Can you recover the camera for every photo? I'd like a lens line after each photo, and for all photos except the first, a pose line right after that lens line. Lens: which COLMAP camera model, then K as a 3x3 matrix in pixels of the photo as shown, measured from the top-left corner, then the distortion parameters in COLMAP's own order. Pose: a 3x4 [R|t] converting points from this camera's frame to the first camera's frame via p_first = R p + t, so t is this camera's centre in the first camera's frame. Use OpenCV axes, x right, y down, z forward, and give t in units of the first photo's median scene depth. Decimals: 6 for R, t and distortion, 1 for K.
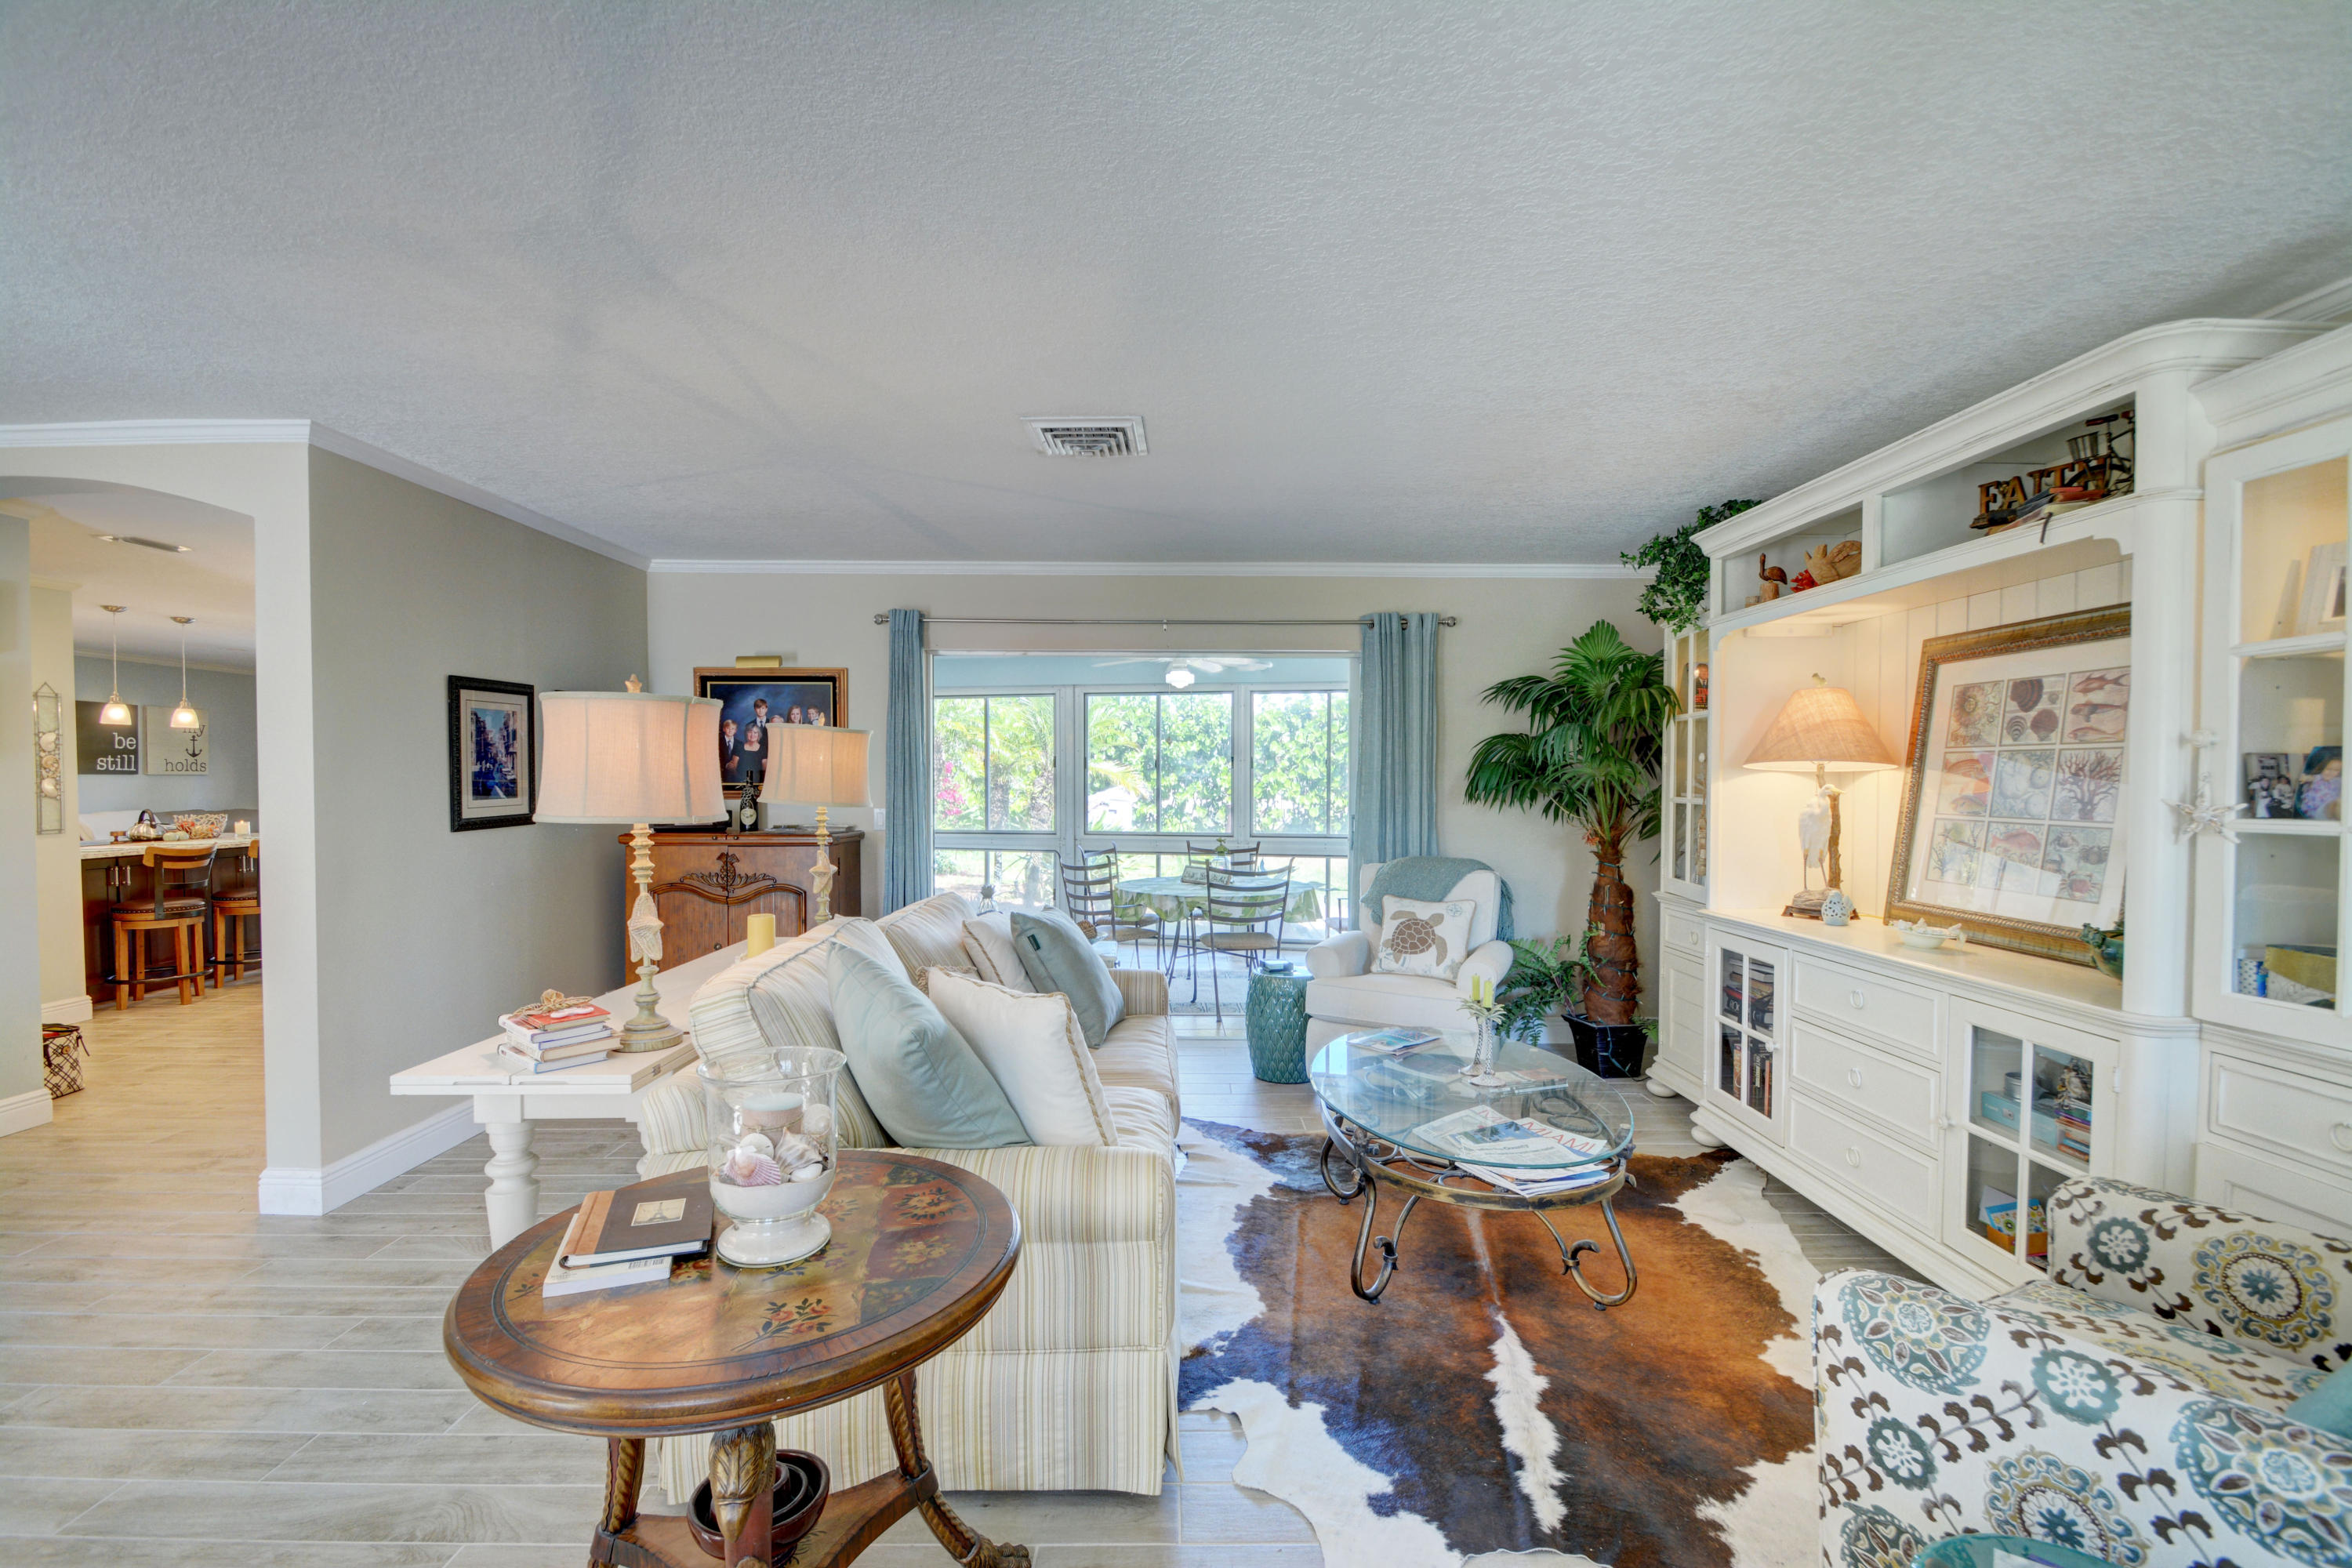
lens RADIAL K [[1034.7, 0, 1180.2], [0, 1034.7, 796.3], [0, 0, 1]] dist [0.006987, -0.012621]
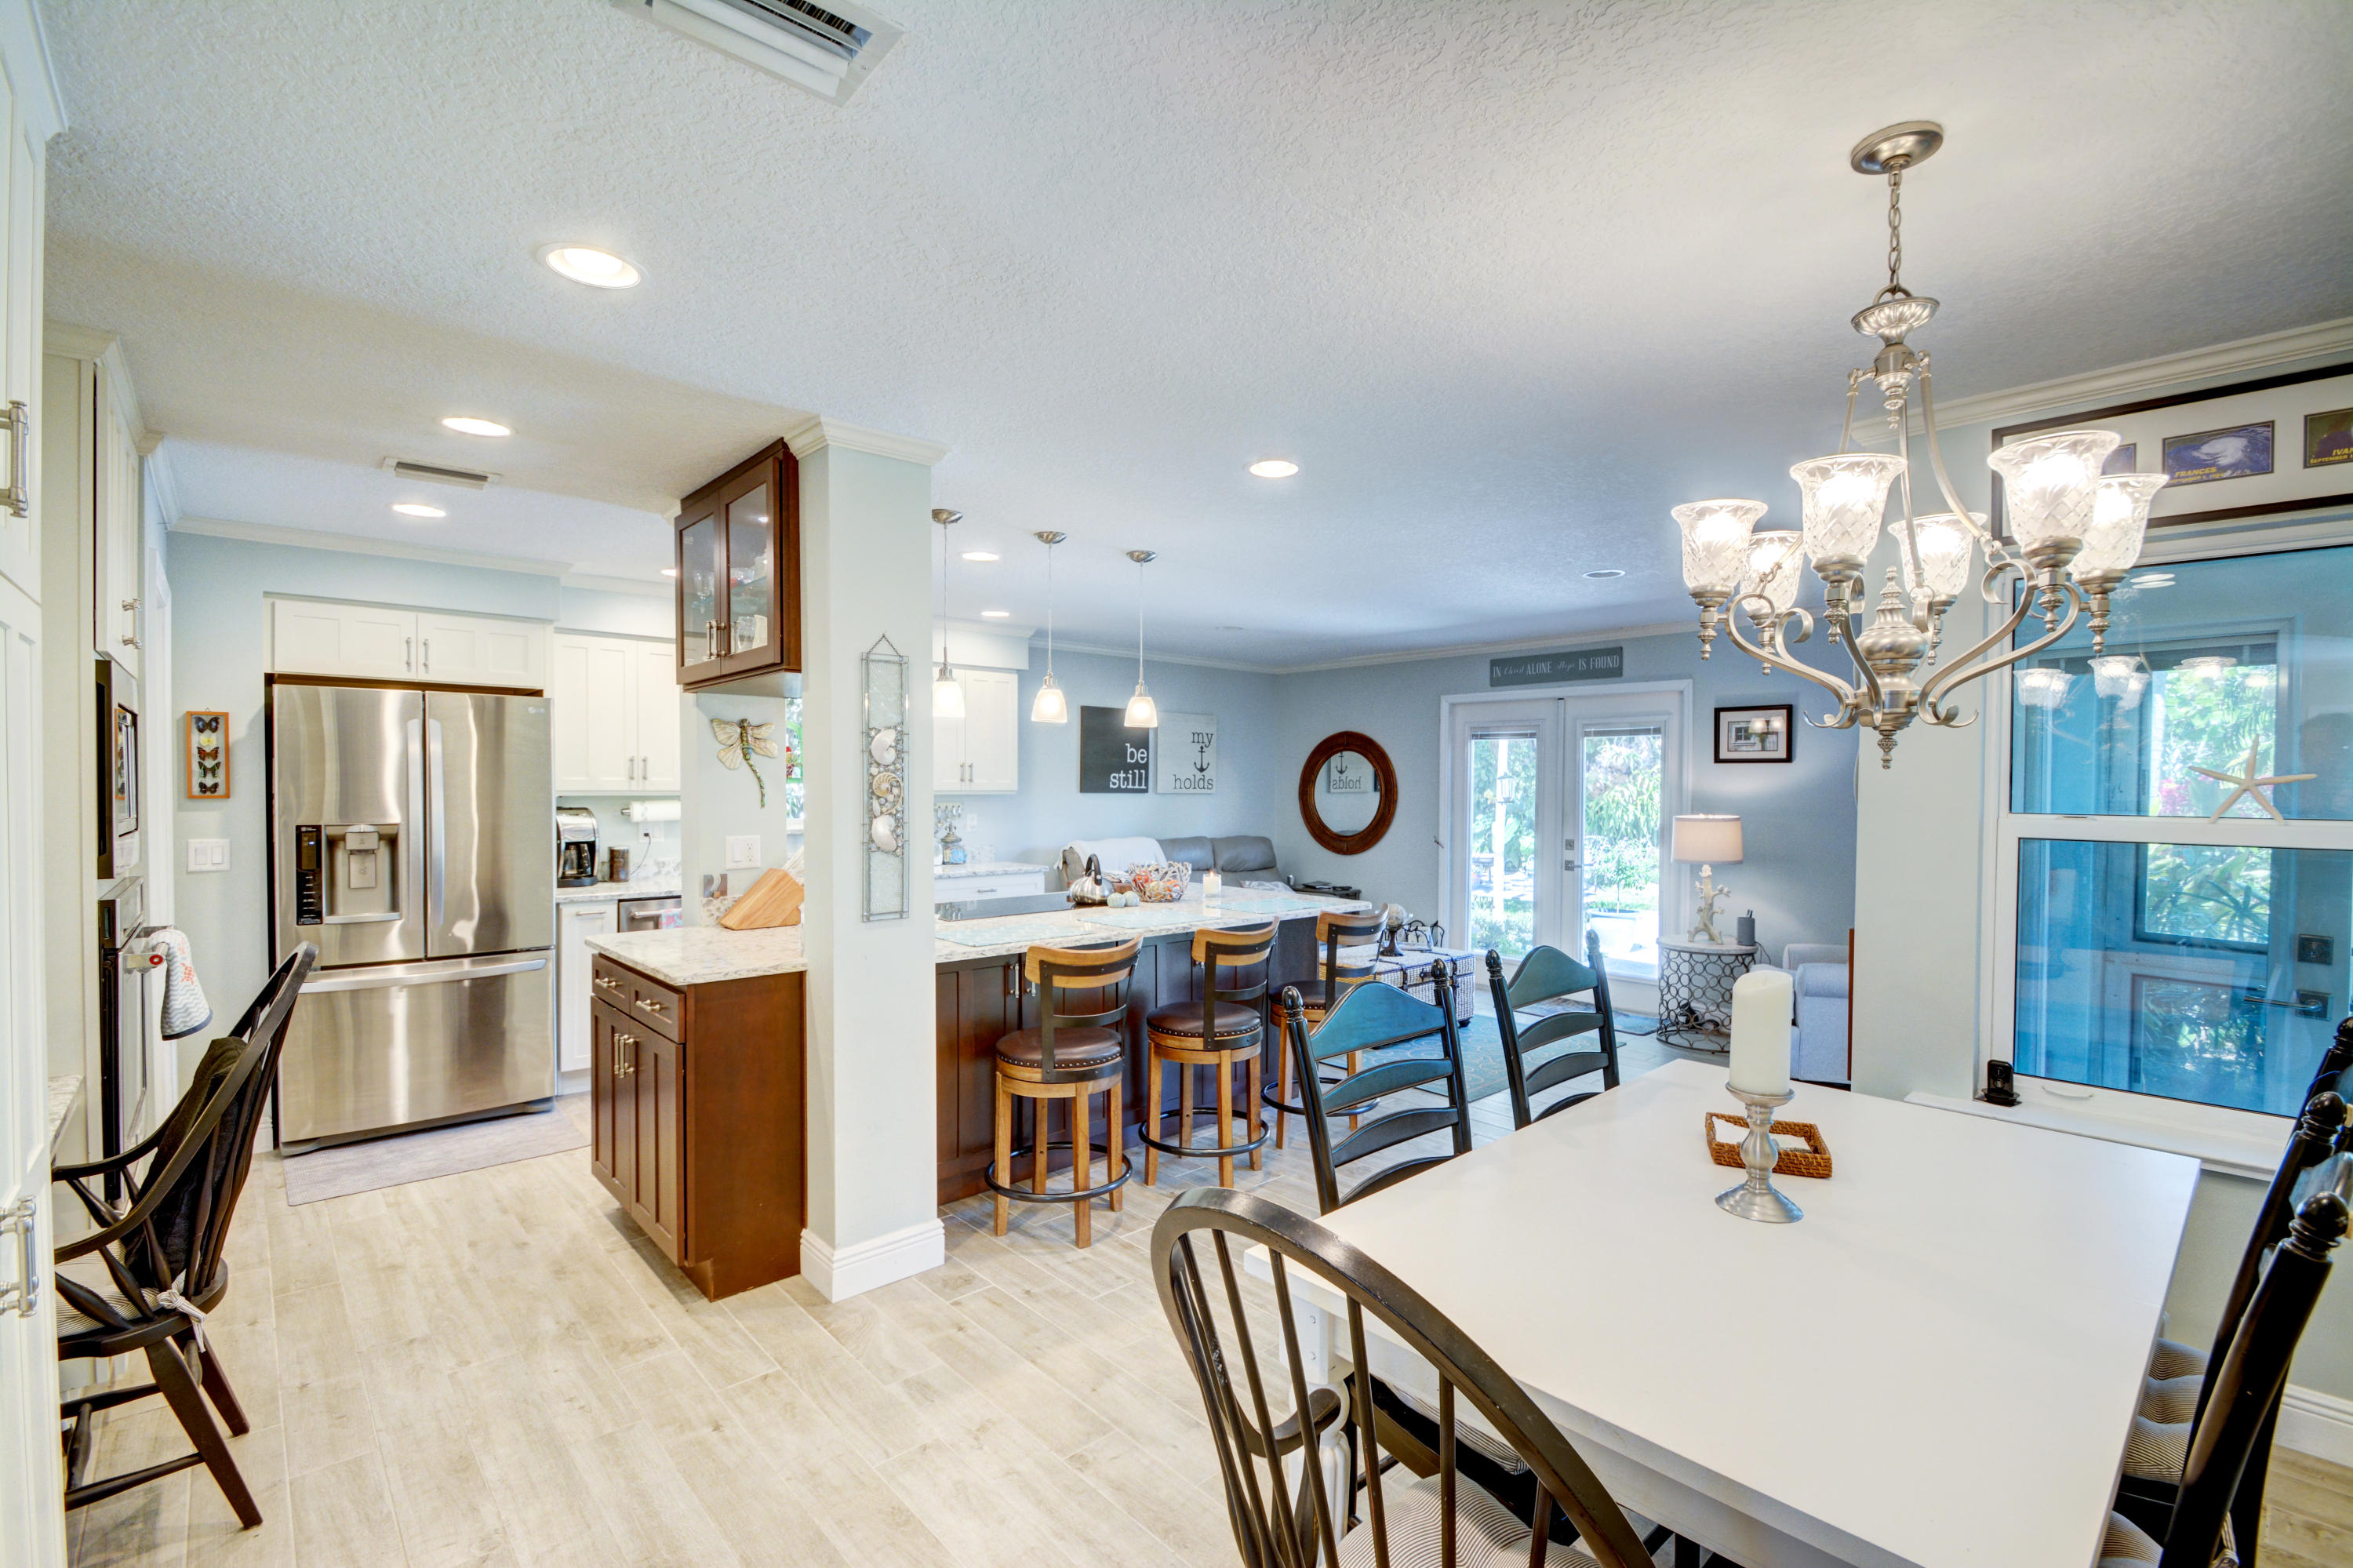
lens RADIAL K [[1035.2, 0, 1174.9], [0, 1035.2, 799.1], [0, 0, 1]] dist [0.006987, -0.012621]
pose [[0.660081, 0.013824, -0.751067, -0.865354], [-0.019146, 0.999815, 0.001577, -0.042912], [0.750950, 0.013339, 0.660224, 1.090118]]
